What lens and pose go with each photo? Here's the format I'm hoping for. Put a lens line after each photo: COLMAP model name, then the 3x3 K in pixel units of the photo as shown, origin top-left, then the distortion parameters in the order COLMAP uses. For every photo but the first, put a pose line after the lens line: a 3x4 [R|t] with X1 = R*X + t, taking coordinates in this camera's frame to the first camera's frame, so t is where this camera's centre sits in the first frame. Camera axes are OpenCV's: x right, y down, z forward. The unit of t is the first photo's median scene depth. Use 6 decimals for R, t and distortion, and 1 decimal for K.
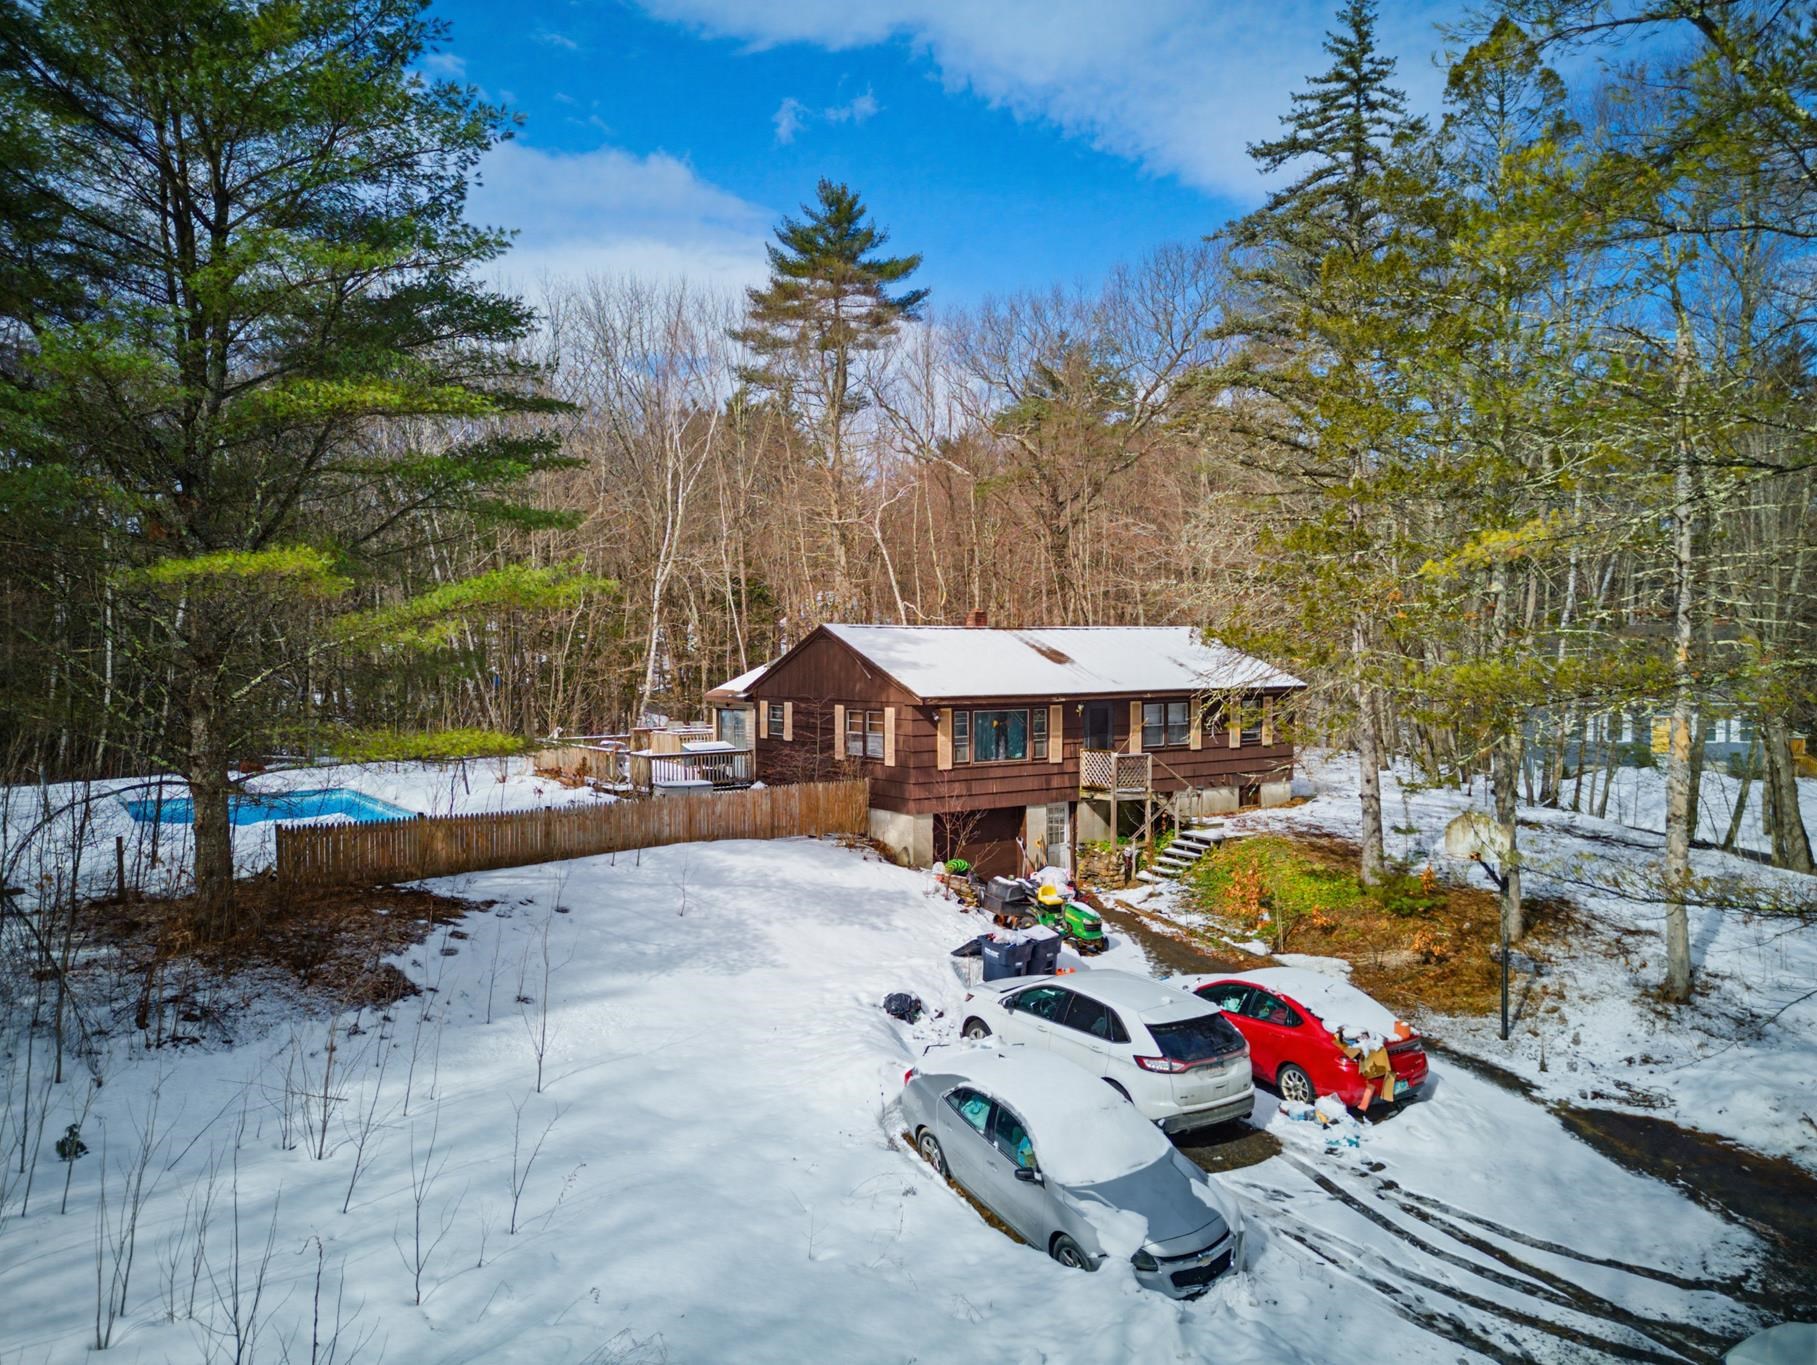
lens RADIAL K [[1365.2, 0, 906.4], [0, 1365.2, 727.6], [0, 0, 1]] dist [0.051113, 0.003803]
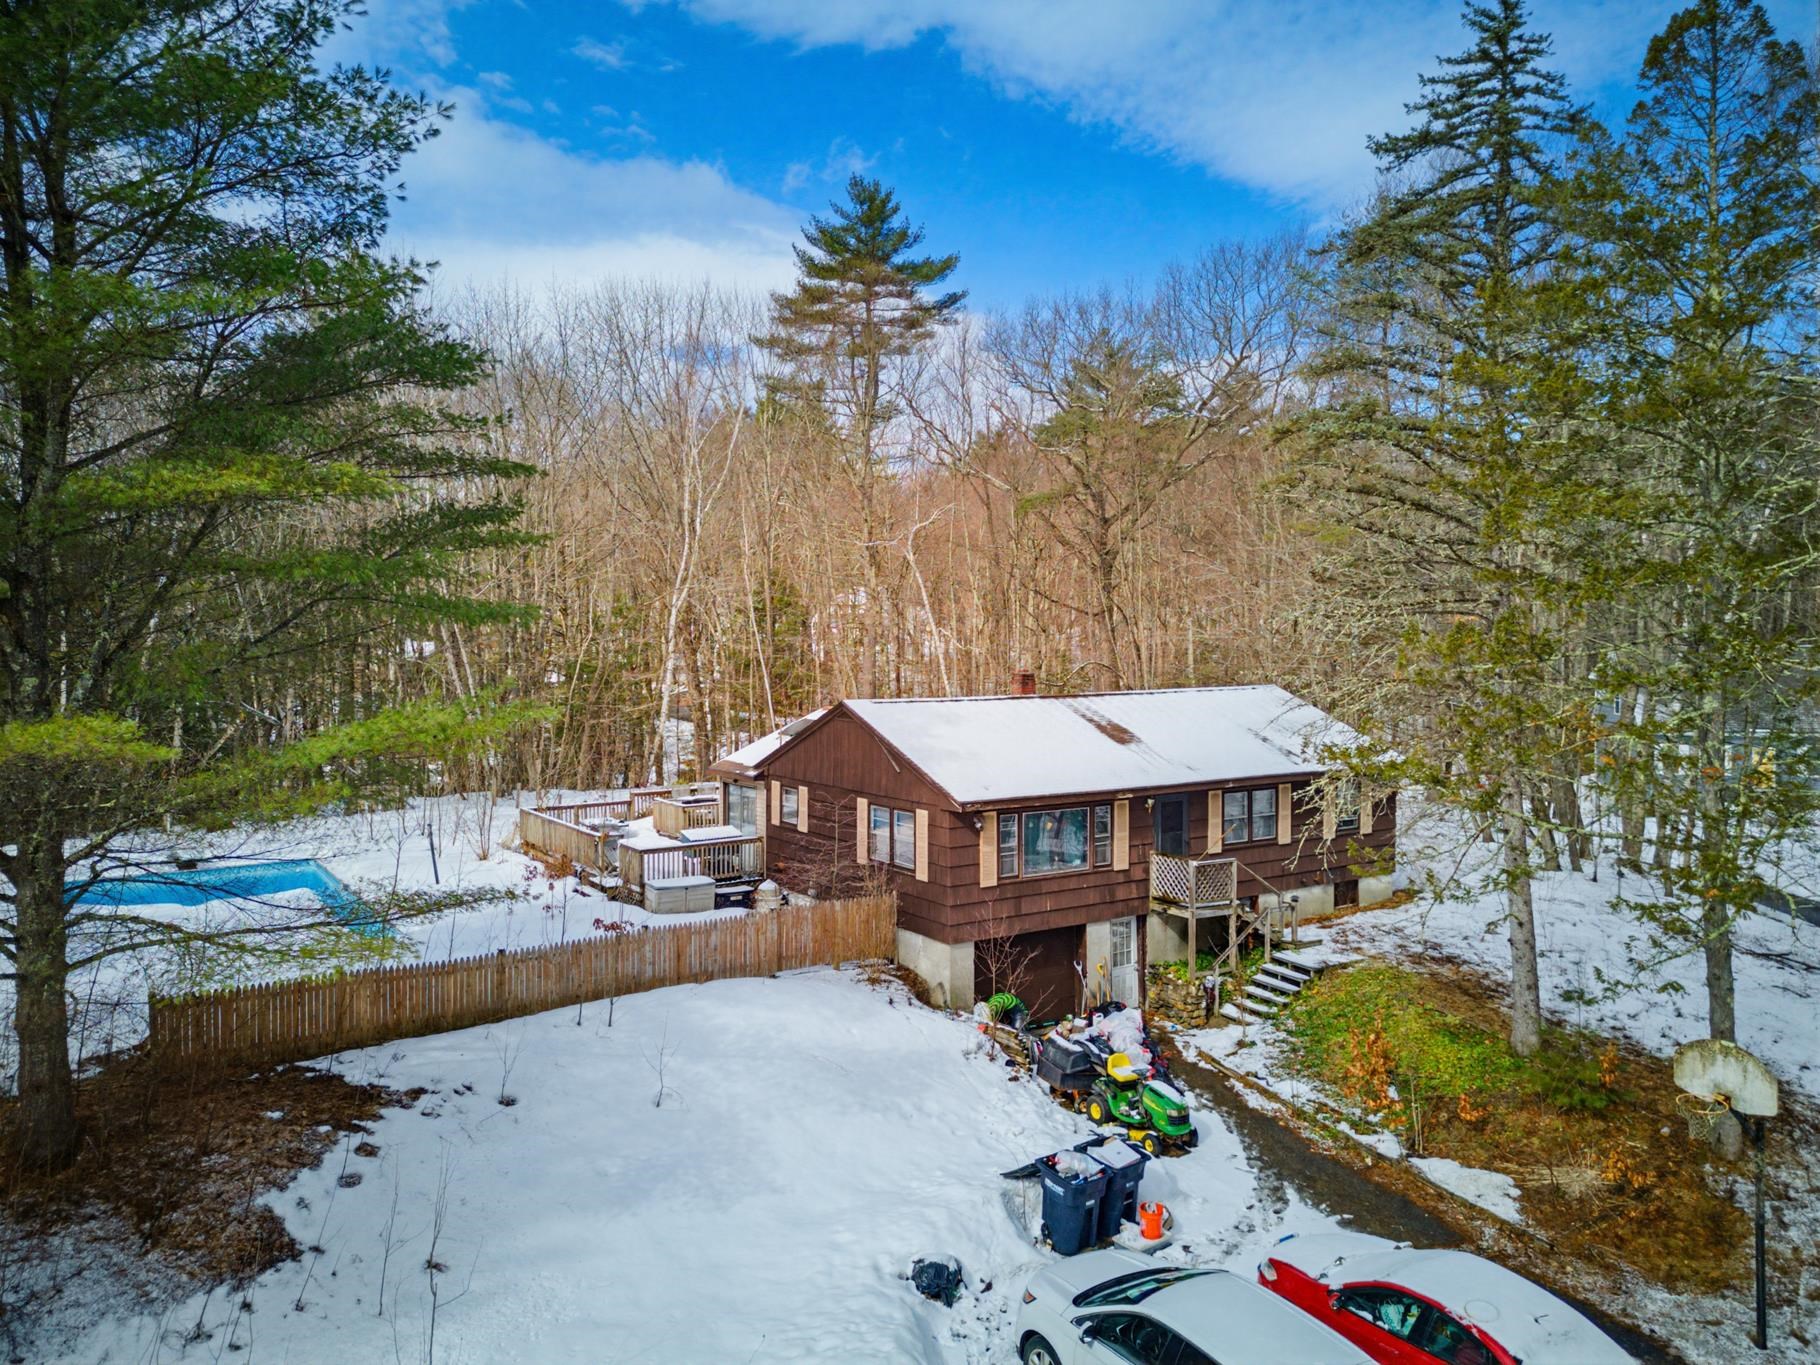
lens RADIAL K [[1349.4, 0, 910.0], [0, 1349.4, 682.5], [0, 0, 1]] dist [0.019624, 0.000563]
pose [[0.999734, 0.001943, -0.022973, -0.001014], [-0.002377, 0.999819, -0.018853, -0.075830], [0.022933, 0.018902, 0.999558, 0.177411]]
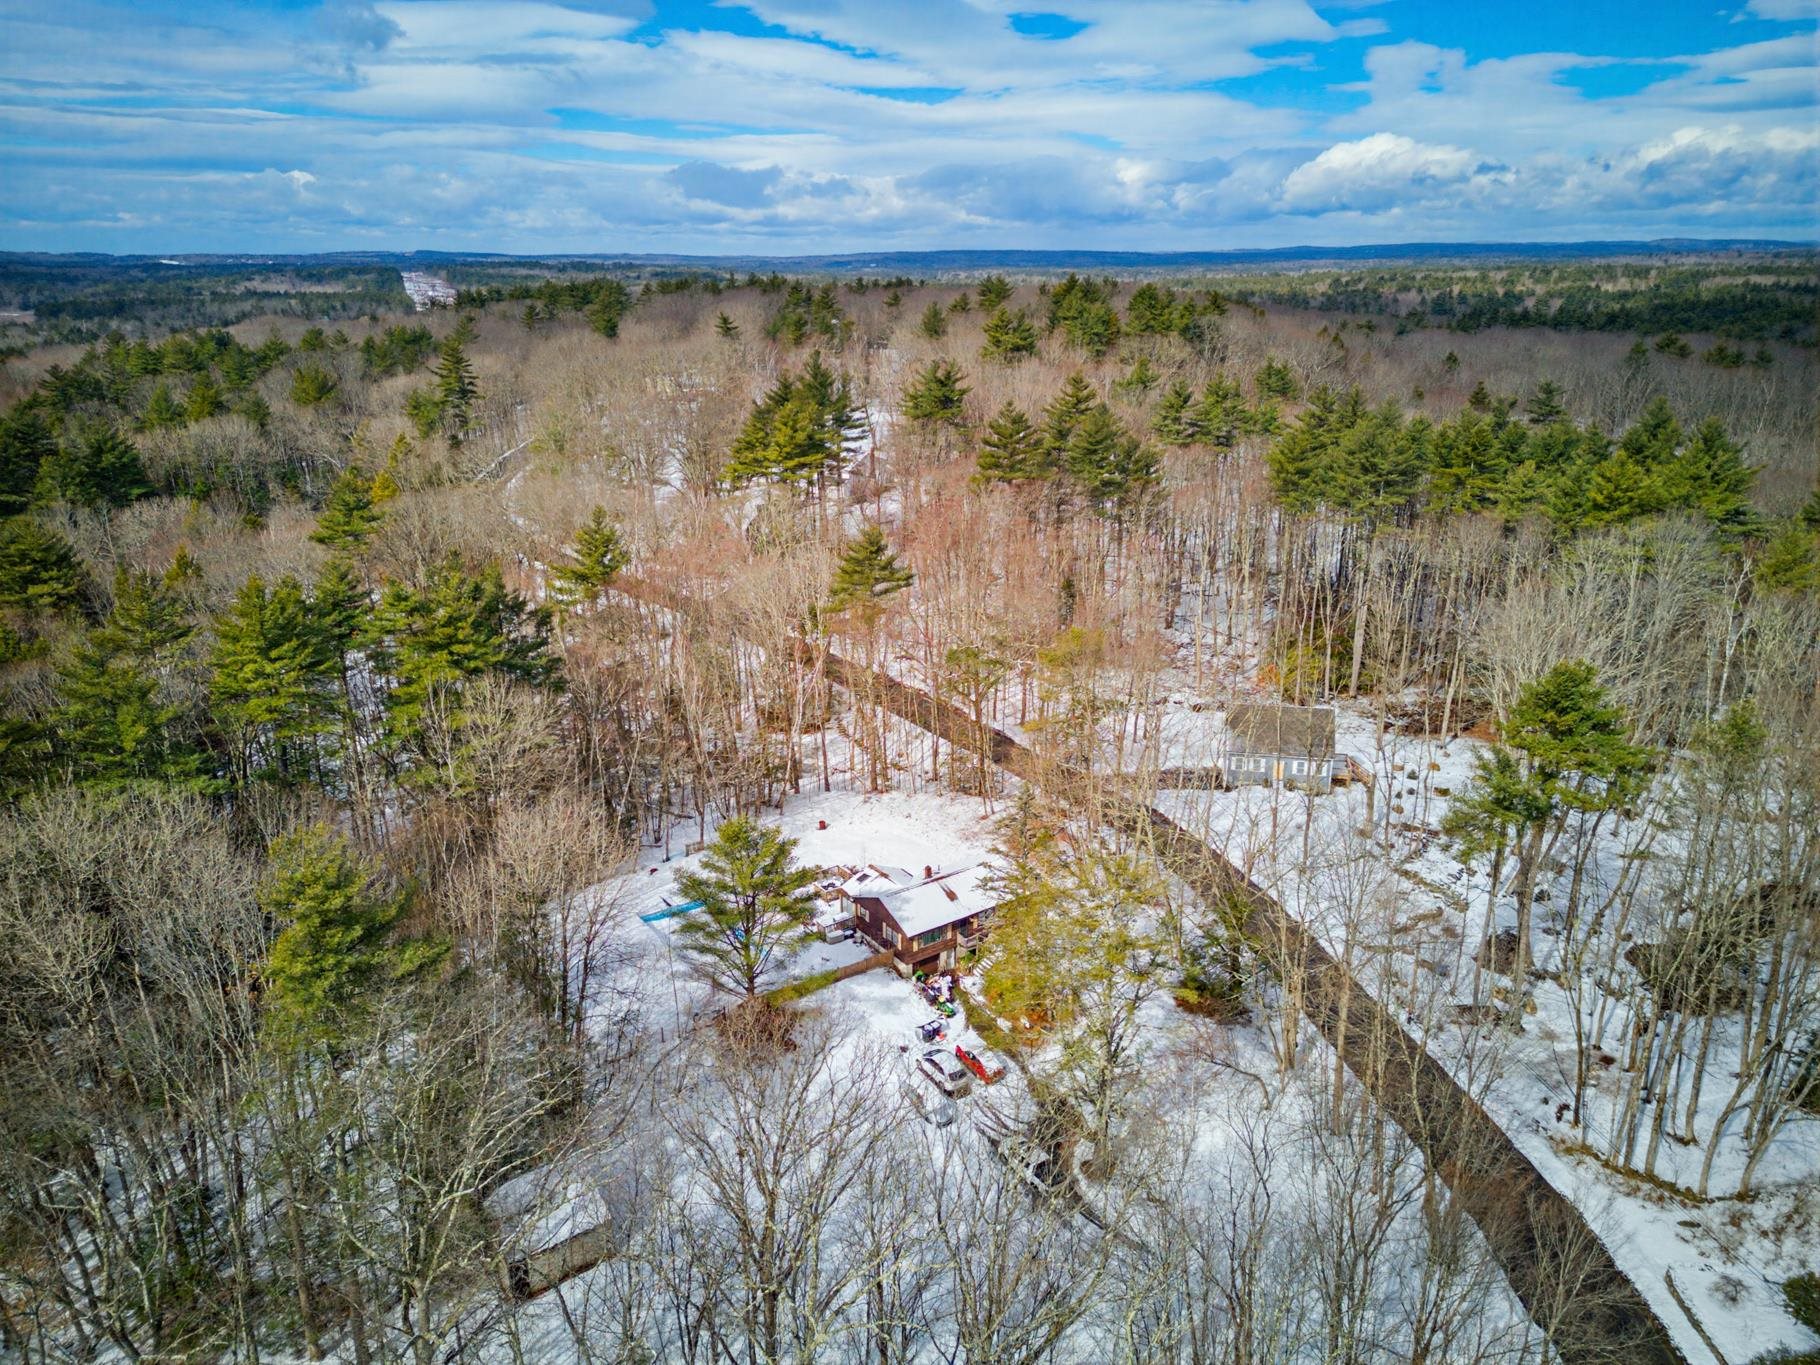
lens RADIAL K [[1347.3, 0, 910.0], [0, 1347.3, 682.5], [0, 0, 1]] dist [0.046981, -0.006080]
pose [[0.999992, -0.003172, -0.002342, 0.024160], [0.003650, 0.969368, 0.245585, -1.457397], [0.001491, -0.245592, 0.969372, -2.143176]]
